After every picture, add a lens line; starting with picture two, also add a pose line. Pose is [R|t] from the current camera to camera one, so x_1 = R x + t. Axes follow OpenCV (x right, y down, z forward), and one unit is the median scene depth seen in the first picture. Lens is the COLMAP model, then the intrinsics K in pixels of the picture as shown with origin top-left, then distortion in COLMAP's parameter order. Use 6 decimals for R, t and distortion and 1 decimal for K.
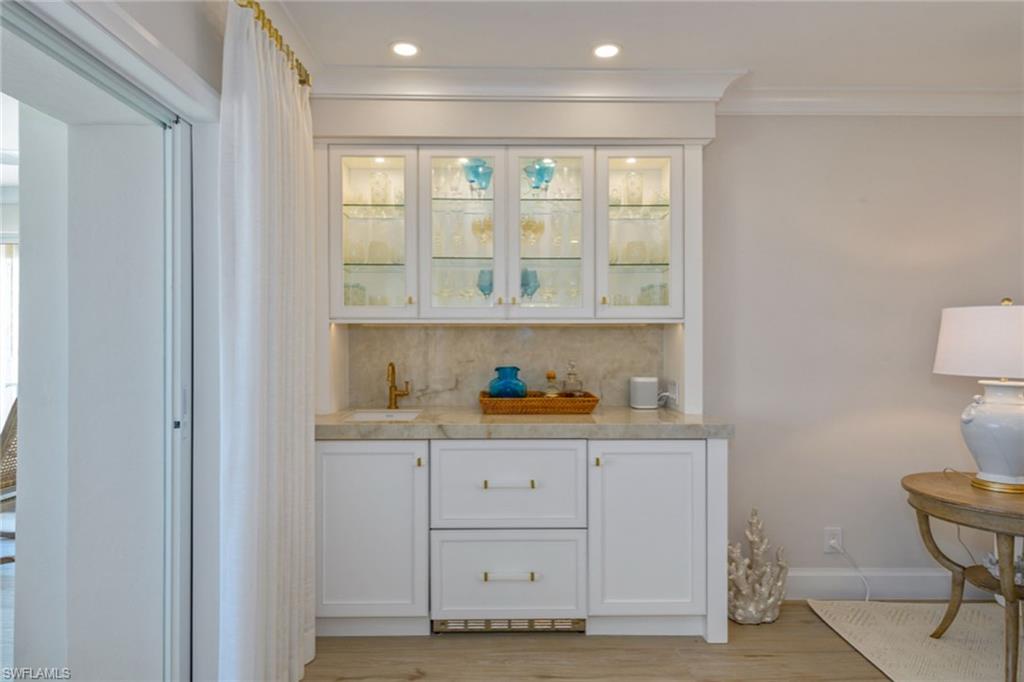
lens RADIAL K [[567.0, 0, 513.2], [0, 567.0, 341.2], [0, 0, 1]] dist [0.008428, -0.000483]
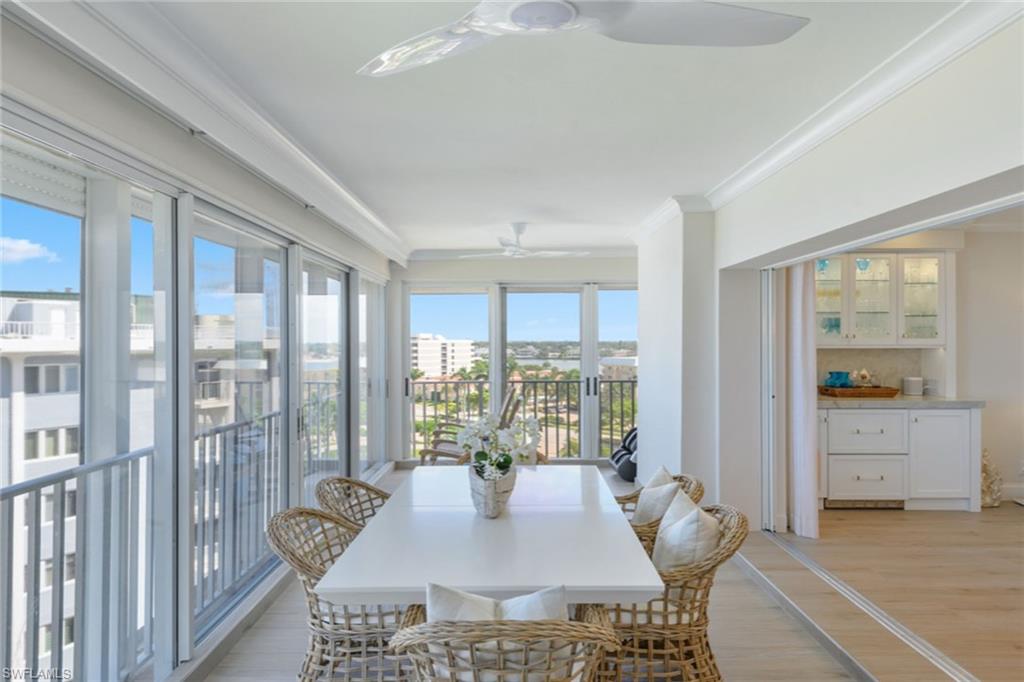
lens RADIAL K [[636.3, 0, 511.6], [0, 636.3, 341.4], [0, 0, 1]] dist [-0.005022, 0.001439]
pose [[0.999741, 0.000028, -0.022756, -1.065514], [0.000069, 0.999991, 0.004284, -0.062701], [0.022756, -0.004284, 0.999732, -1.096683]]
